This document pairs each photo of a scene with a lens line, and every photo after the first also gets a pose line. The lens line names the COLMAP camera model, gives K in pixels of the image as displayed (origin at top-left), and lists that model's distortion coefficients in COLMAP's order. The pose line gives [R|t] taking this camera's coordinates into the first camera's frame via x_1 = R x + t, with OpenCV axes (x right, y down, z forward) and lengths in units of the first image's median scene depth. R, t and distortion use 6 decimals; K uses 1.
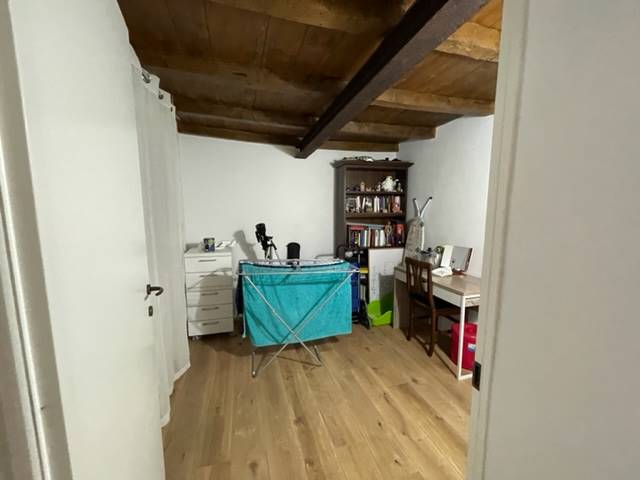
lens RADIAL K [[260.1, 0, 319.7], [0, 260.1, 241.3], [0, 0, 1]] dist [0.001083, 0.000759]
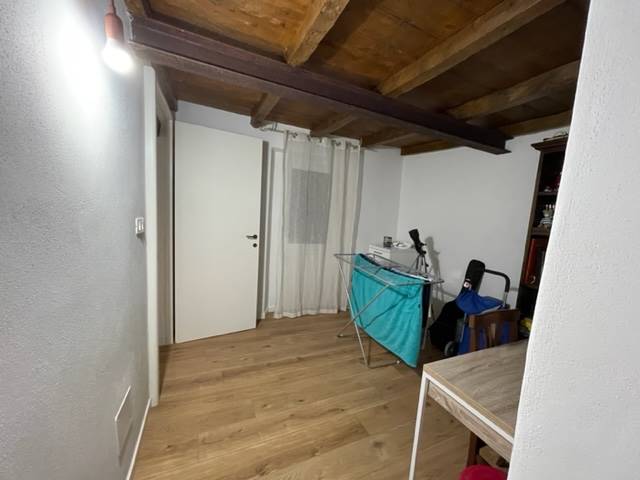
lens RADIAL K [[257.8, 0, 319.6], [0, 257.8, 240.7], [0, 0, 1]] dist [-0.001569, 0.000319]
pose [[0.136061, 0.119666, -0.983447, 1.035897], [-0.184444, 0.978383, 0.093532, -0.067044], [0.973380, 0.168664, 0.155191, 0.661884]]
